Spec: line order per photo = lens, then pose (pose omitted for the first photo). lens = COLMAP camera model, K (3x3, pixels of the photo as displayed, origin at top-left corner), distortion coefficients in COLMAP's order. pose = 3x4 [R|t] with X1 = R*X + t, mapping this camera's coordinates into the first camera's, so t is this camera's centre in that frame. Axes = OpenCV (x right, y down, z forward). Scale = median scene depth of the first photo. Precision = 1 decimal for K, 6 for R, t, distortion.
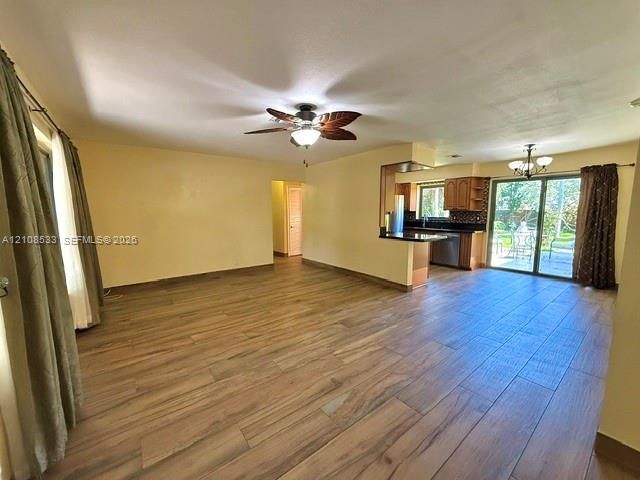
lens RADIAL K [[256.3, 0, 321.7], [0, 256.3, 246.9], [0, 0, 1]] dist [-0.004695, 0.001408]
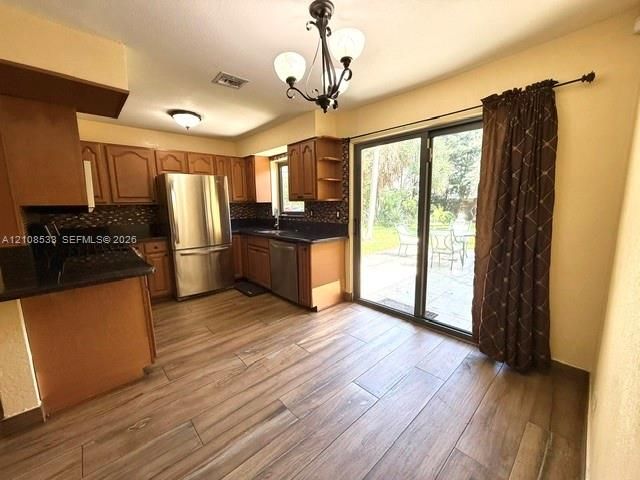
lens RADIAL K [[256.3, 0, 316.7], [0, 256.3, 247.3], [0, 0, 1]] dist [-0.004695, 0.001408]
pose [[0.991465, -0.035626, 0.125412, 0.675599], [0.031276, 0.998845, 0.036487, -0.079876], [-0.126567, -0.032253, 0.991434, 0.596811]]
